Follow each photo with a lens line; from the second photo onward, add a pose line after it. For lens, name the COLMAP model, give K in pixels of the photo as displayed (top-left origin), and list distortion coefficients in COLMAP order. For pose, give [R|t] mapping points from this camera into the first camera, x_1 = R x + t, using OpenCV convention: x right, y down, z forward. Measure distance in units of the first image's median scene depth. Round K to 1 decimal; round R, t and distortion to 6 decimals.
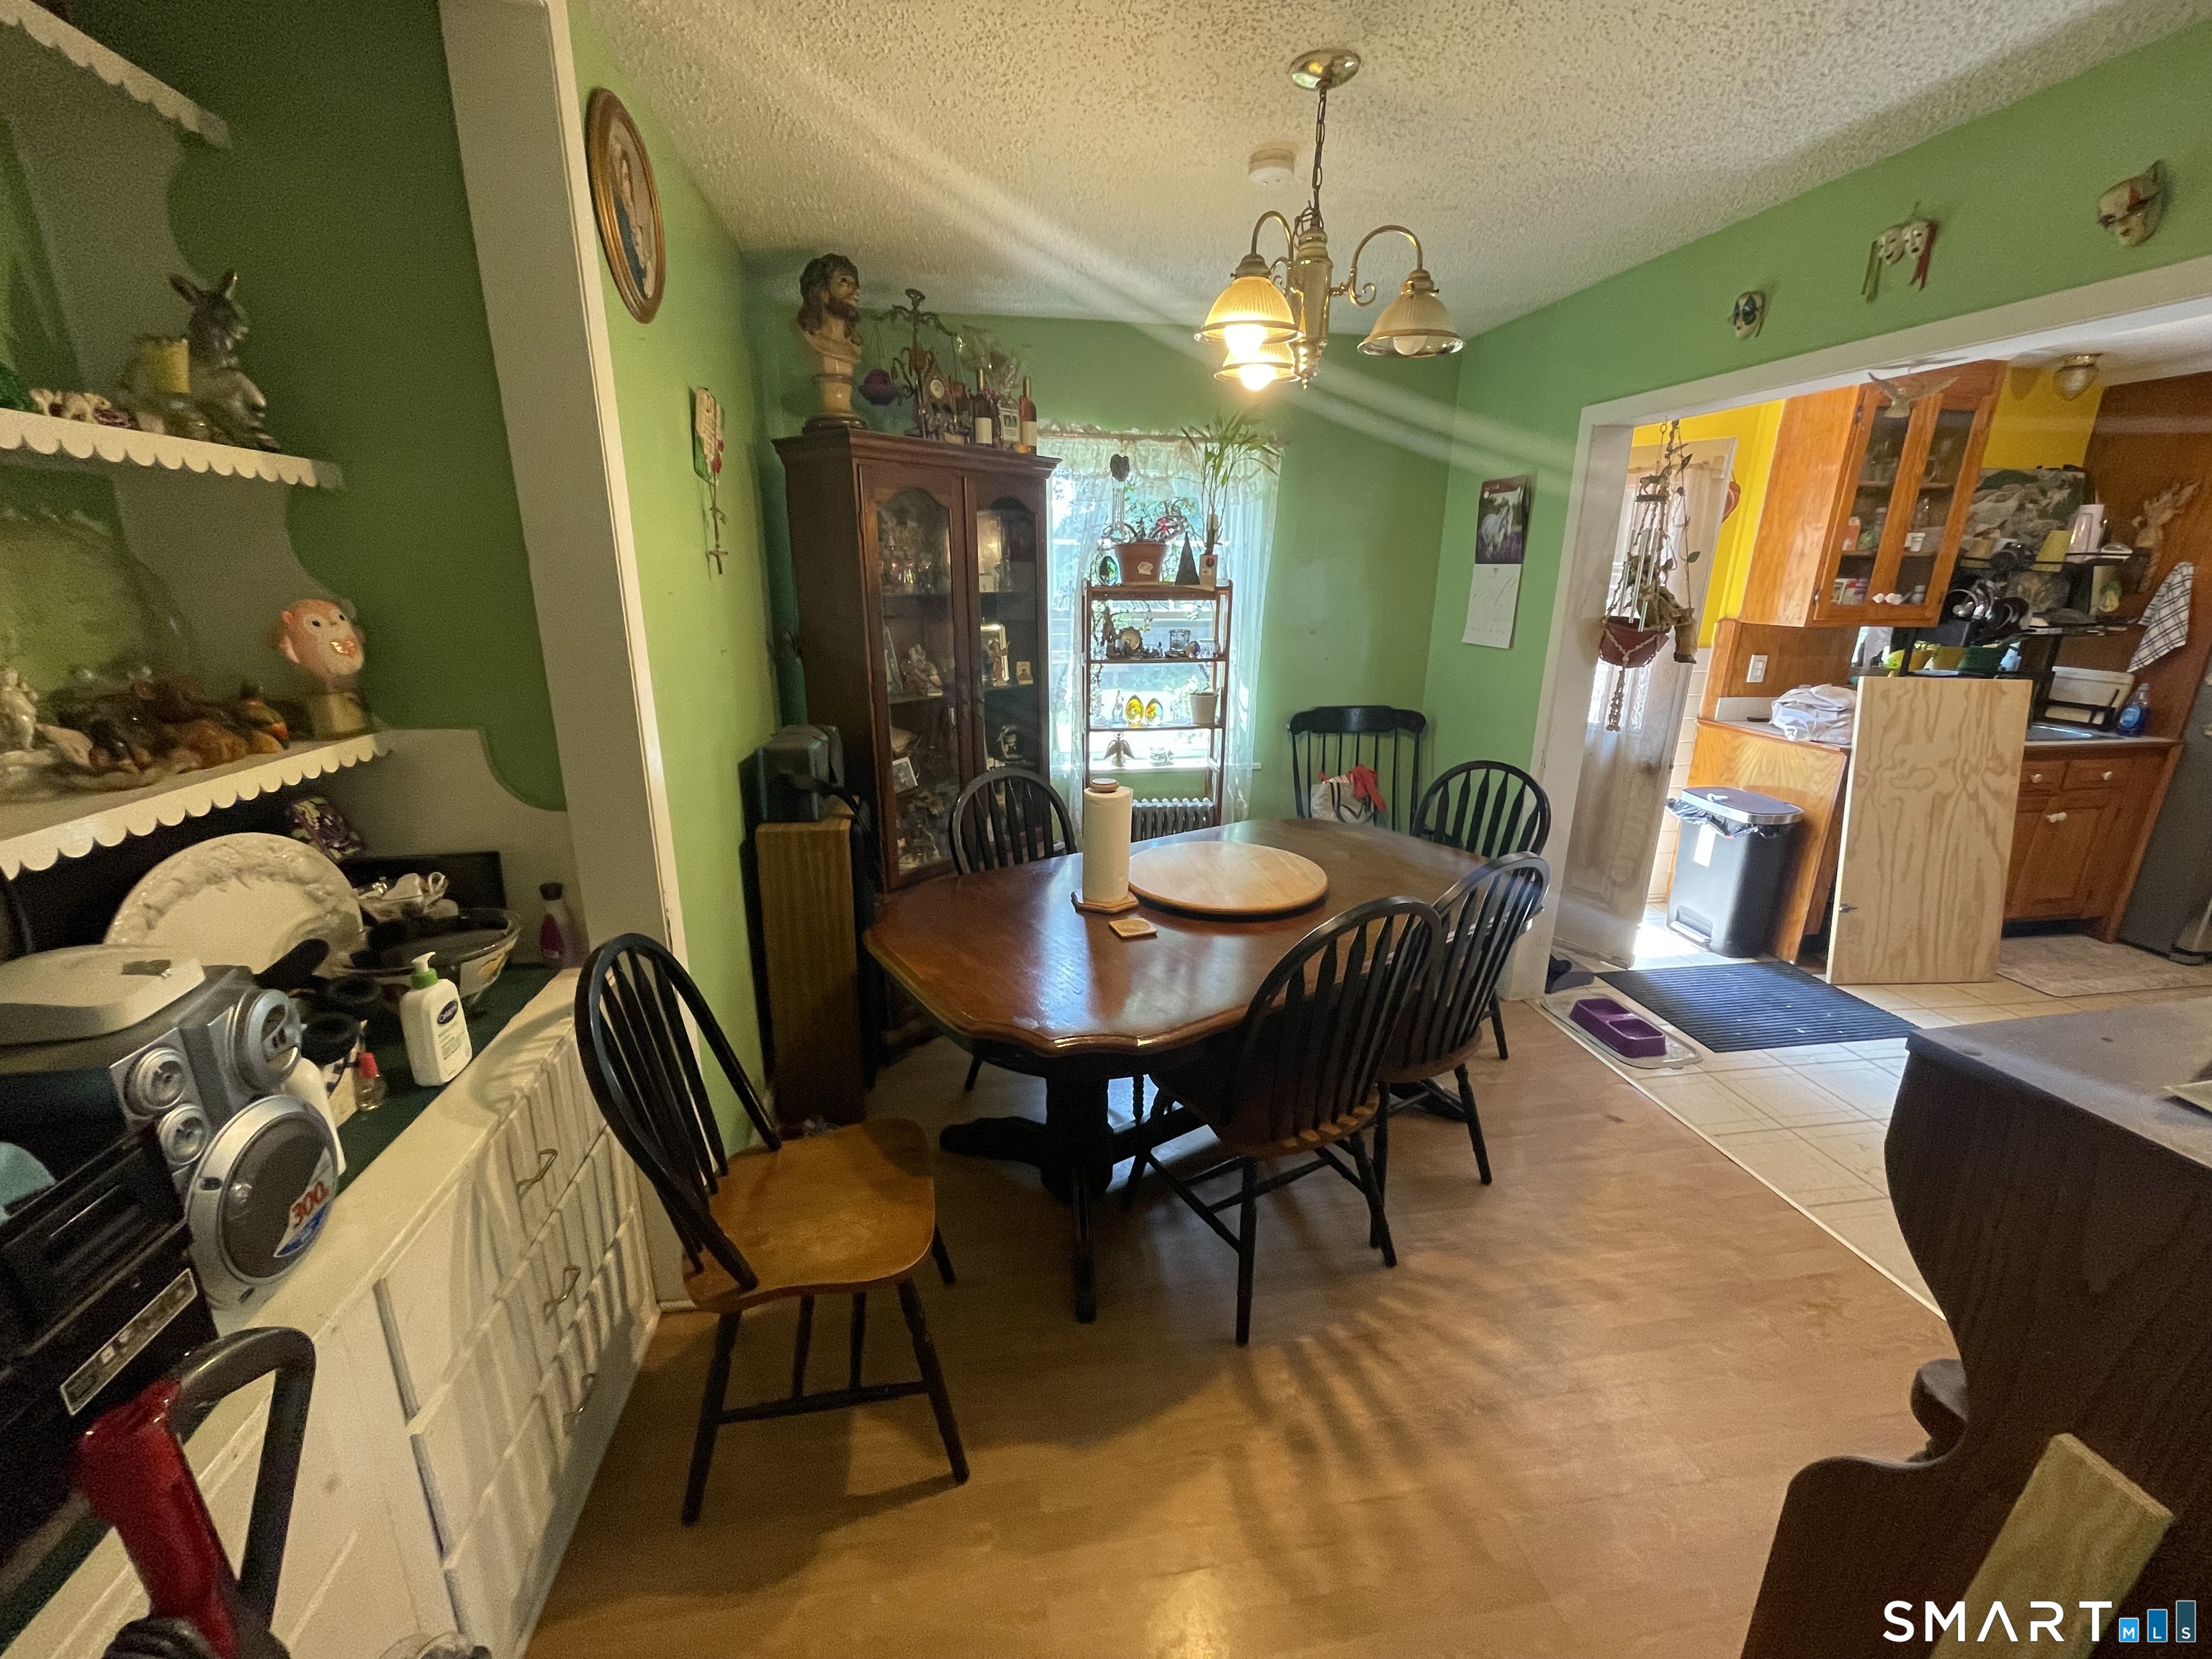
lens RADIAL K [[895.3, 0, 1106.0], [0, 895.3, 829.5], [0, 0, 1]] dist [0.000711, -0.000149]
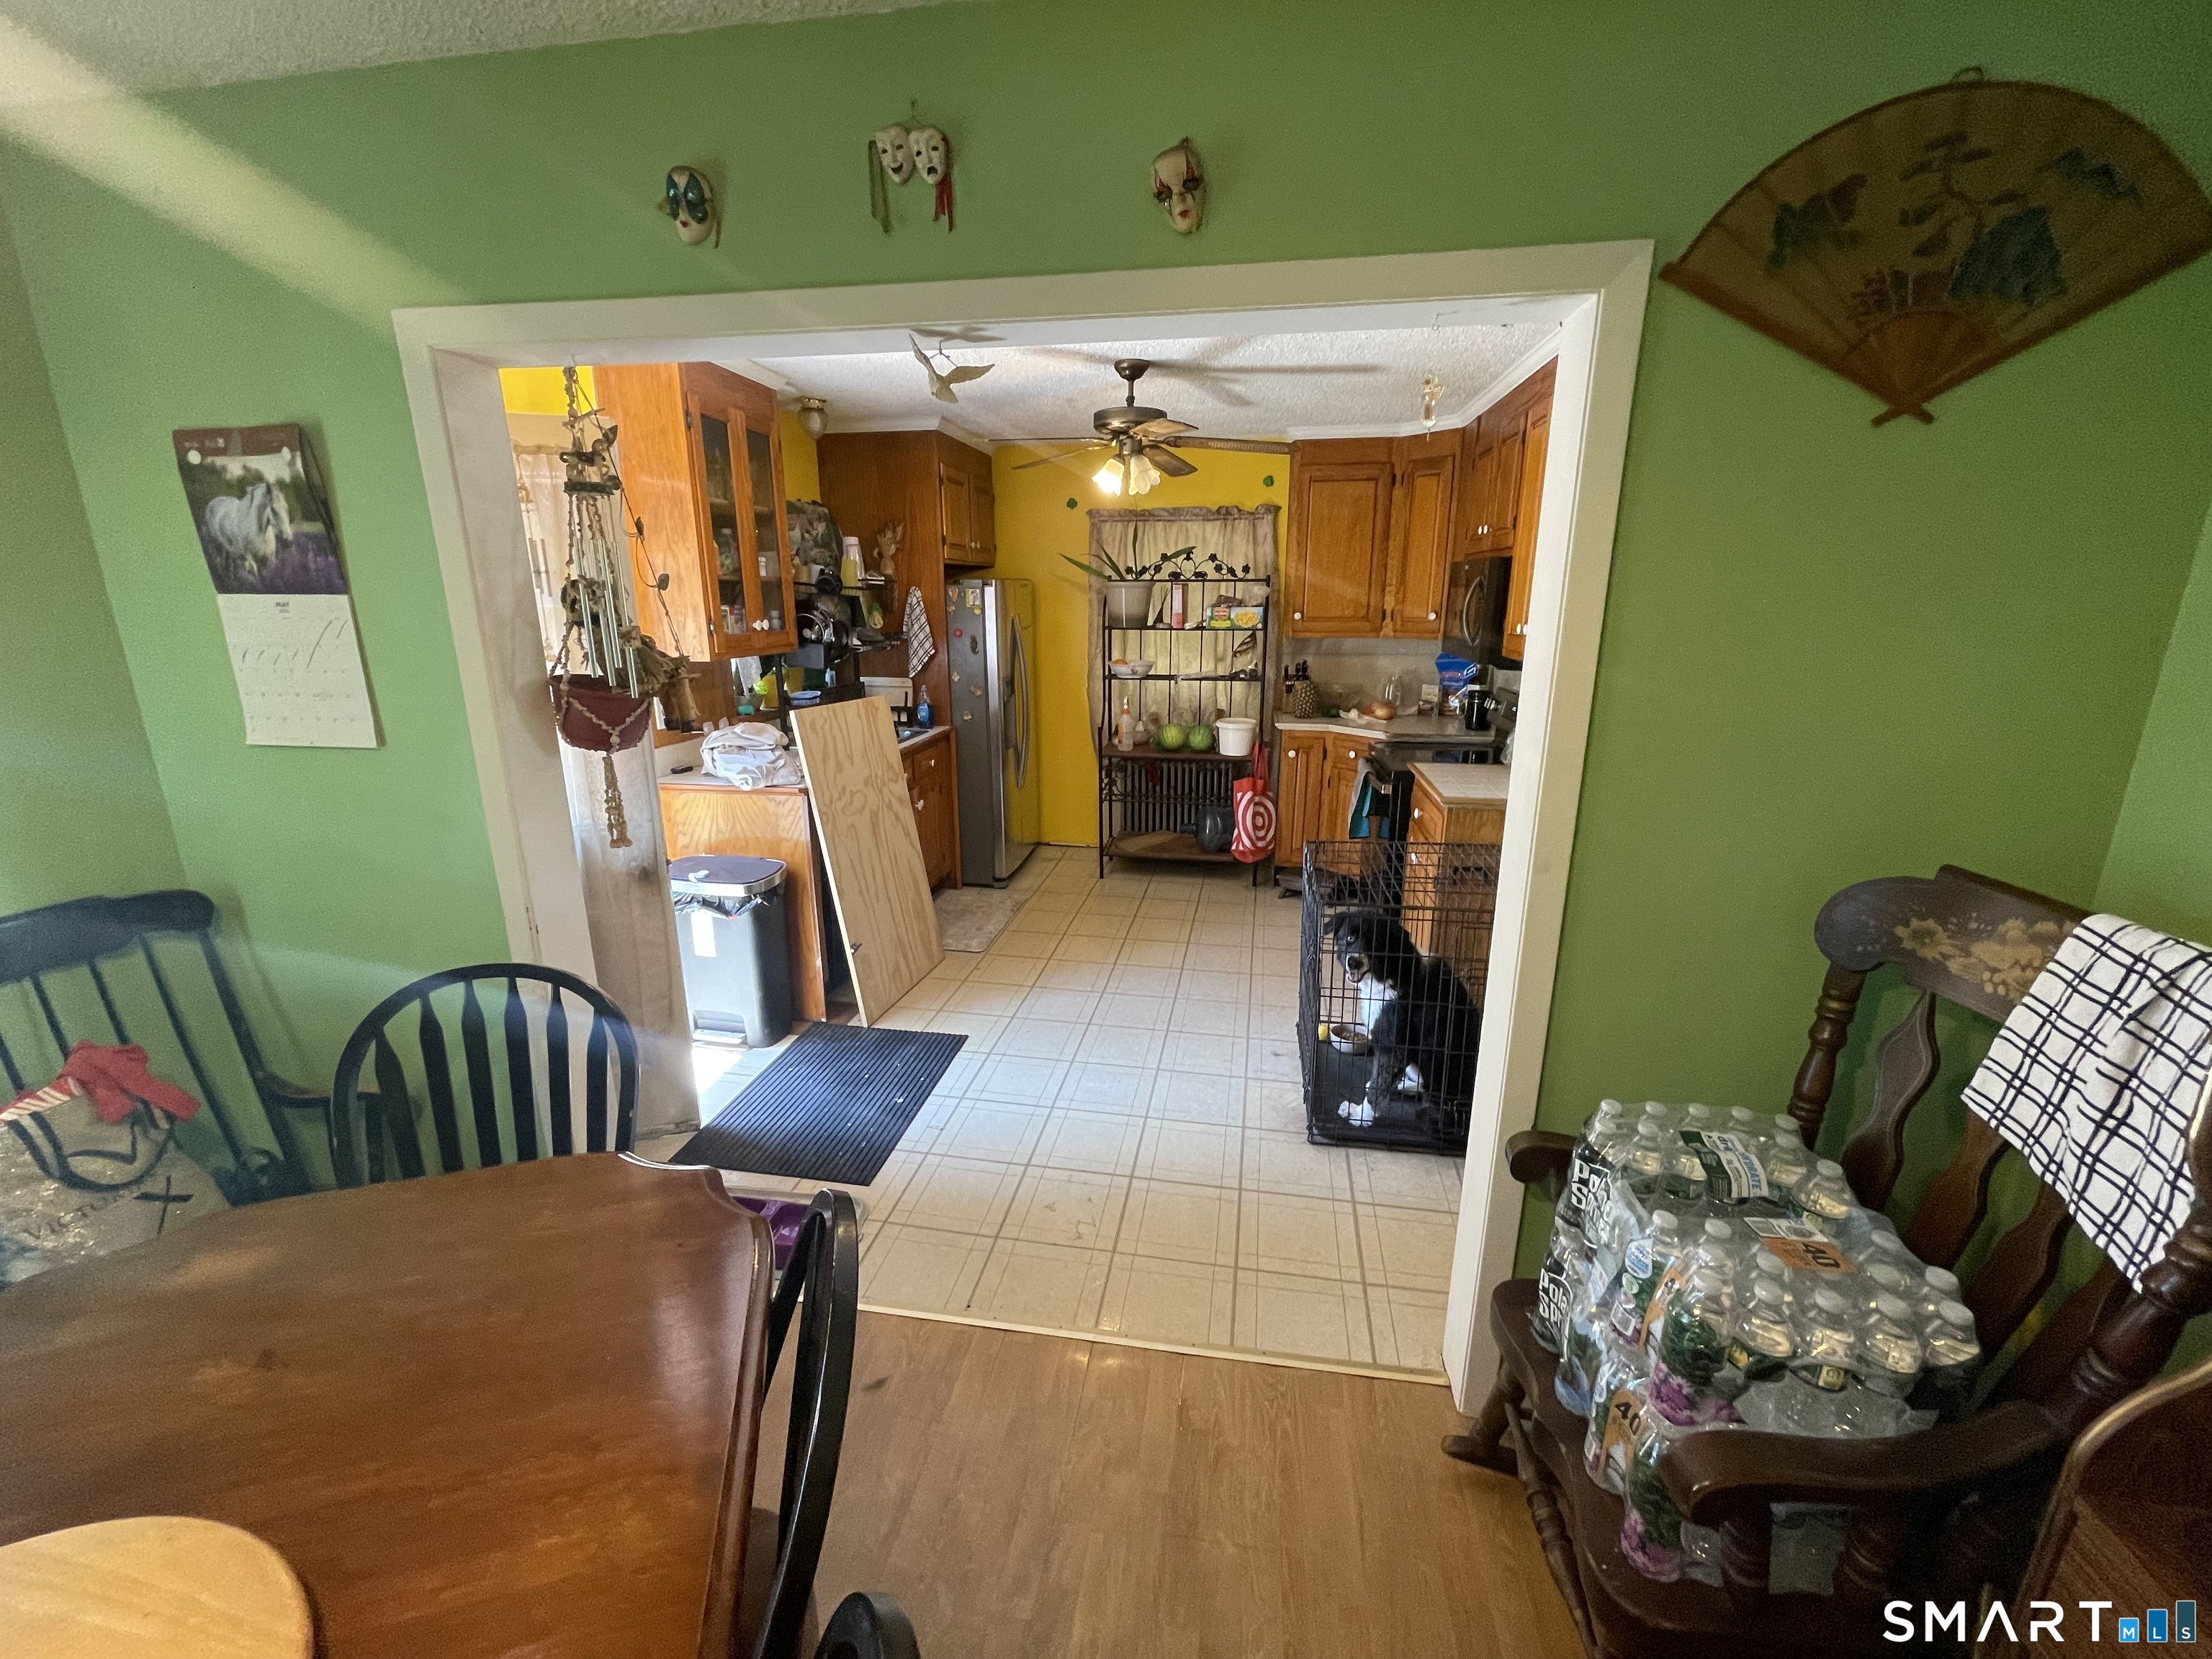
lens RADIAL K [[895.3, 0, 1106.0], [0, 895.3, 829.5], [0, 0, 1]] dist [0.000711, -0.000149]
pose [[0.327356, -0.248878, 0.911536, 0.077200], [0.270147, 0.949074, 0.162110, -0.114057], [-0.905460, 0.193181, 0.377919, 0.372720]]
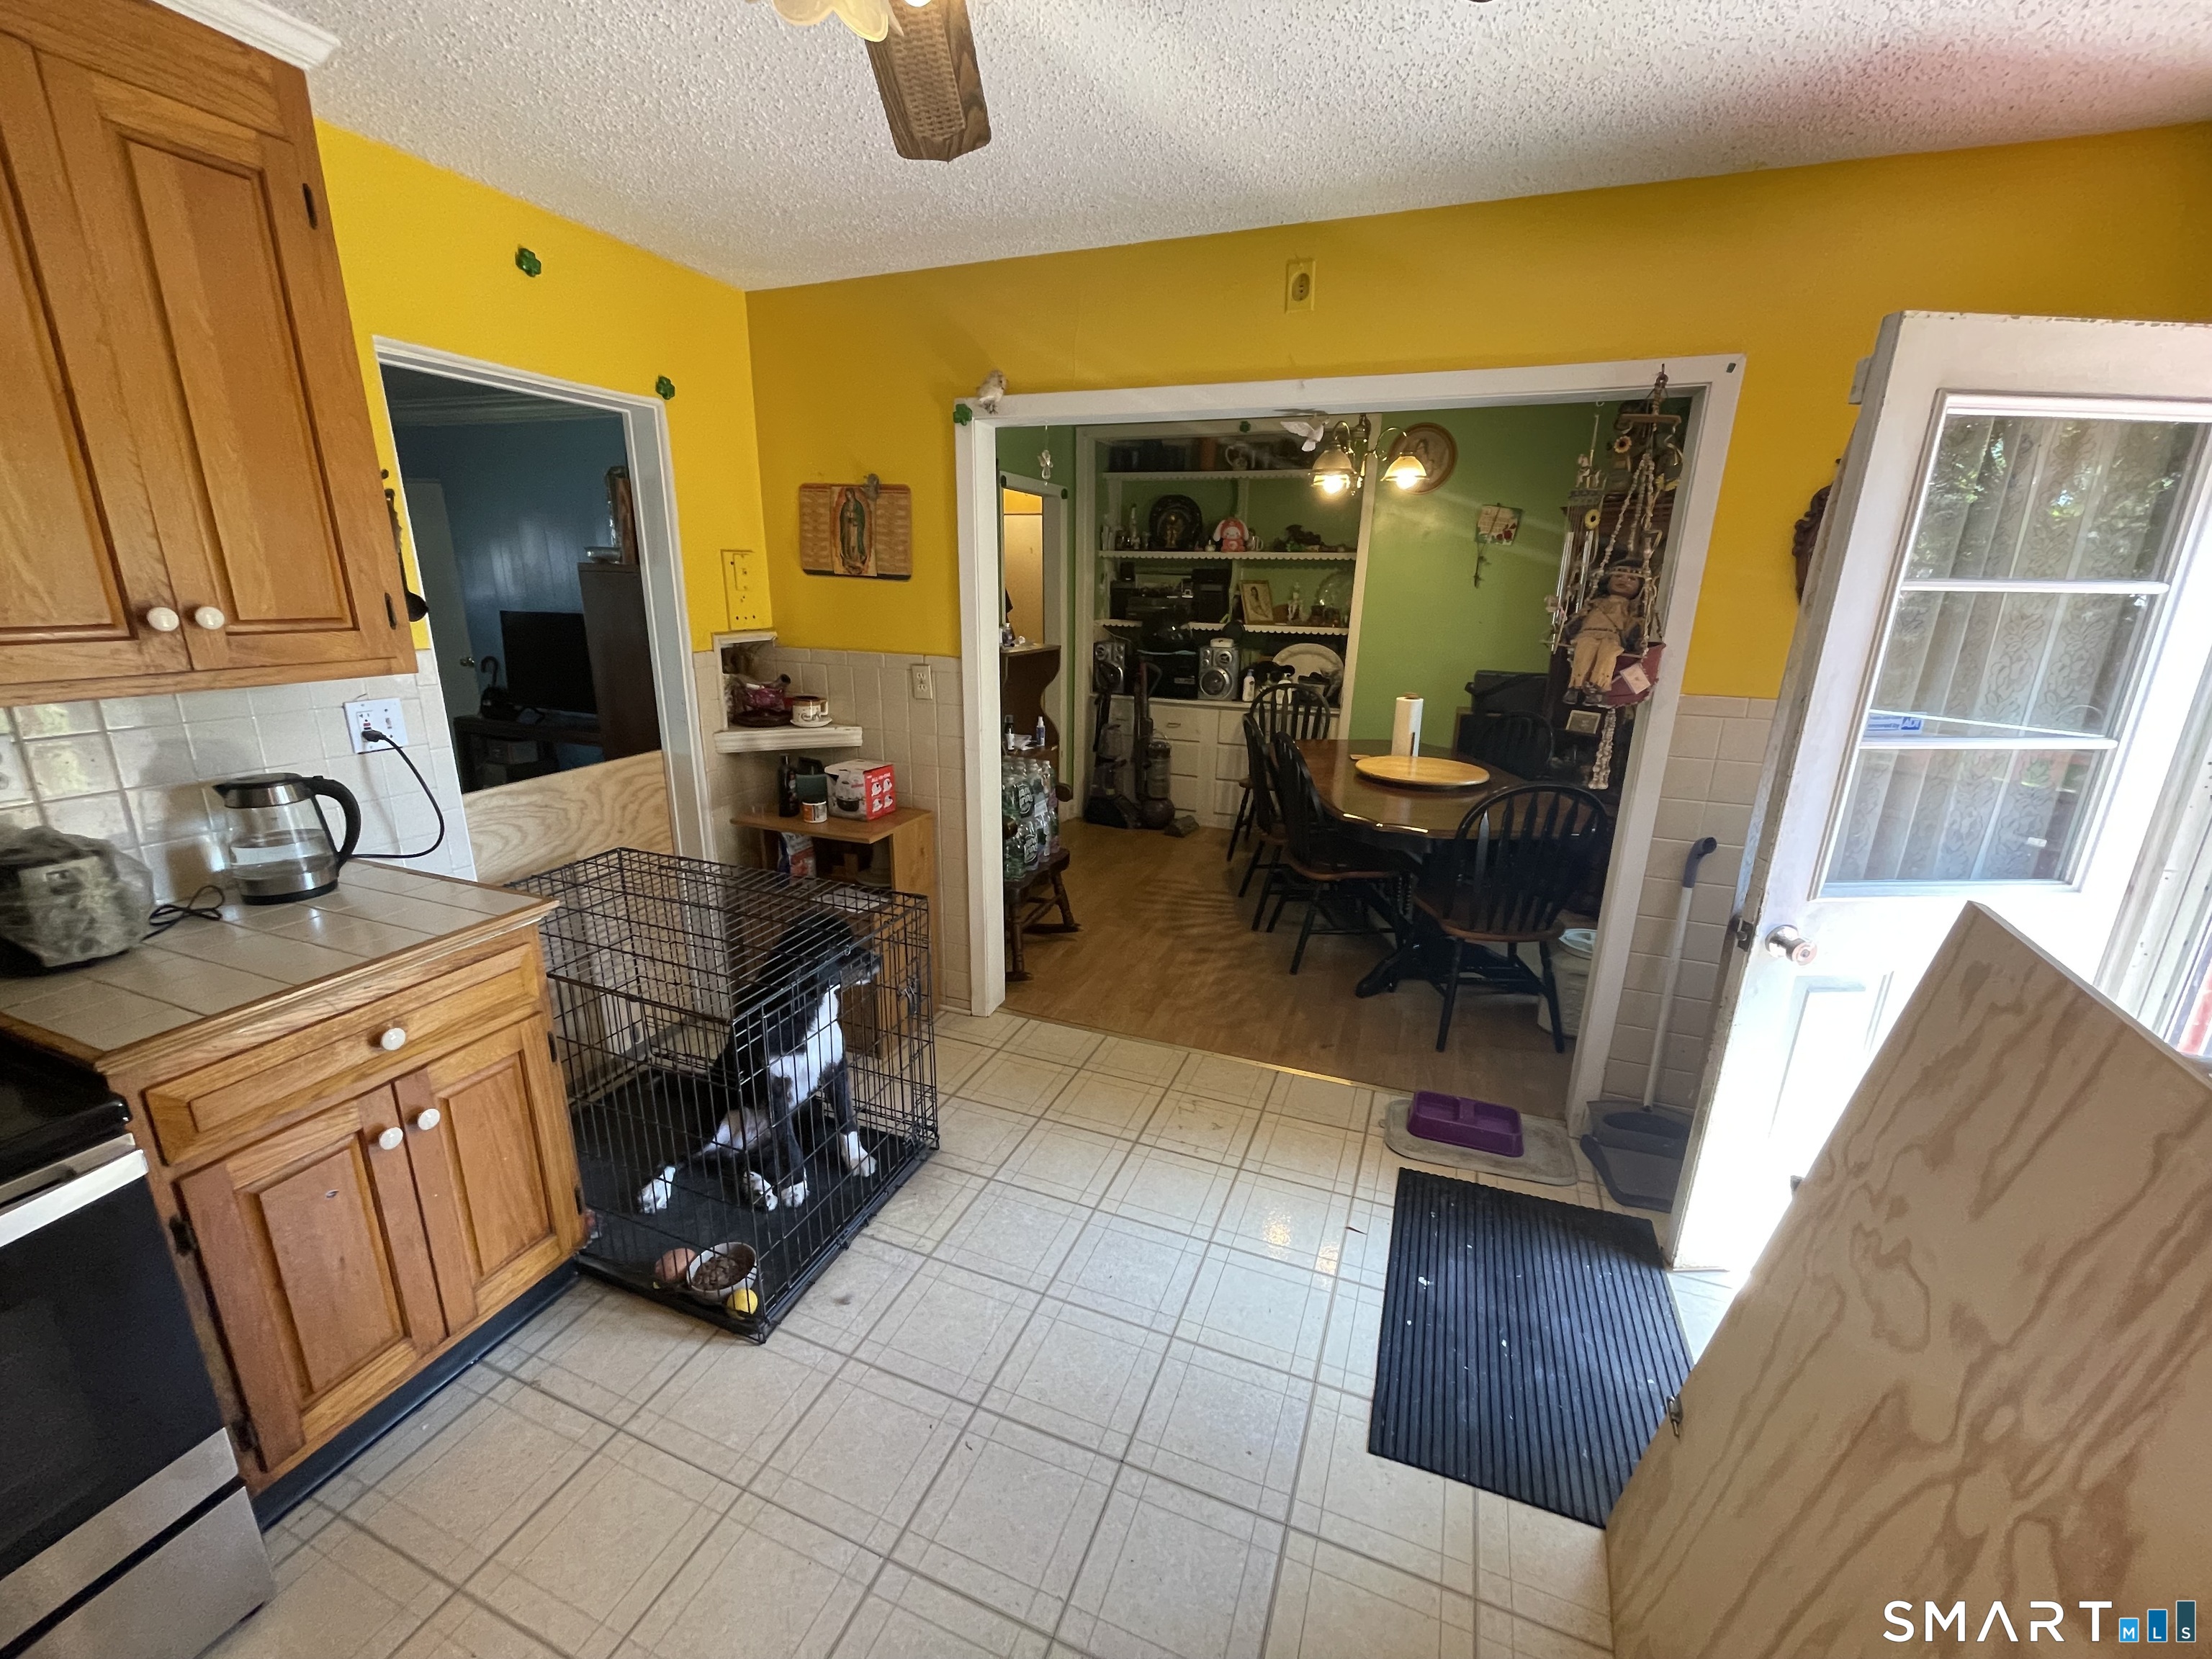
lens RADIAL K [[895.3, 0, 1106.0], [0, 895.3, 829.5], [0, 0, 1]] dist [0.000711, -0.000149]
pose [[-0.511346, 0.216958, -0.831537, 1.220651], [-0.268097, 0.879044, 0.394216, -0.237286], [0.816486, 0.424513, -0.391330, 0.828161]]
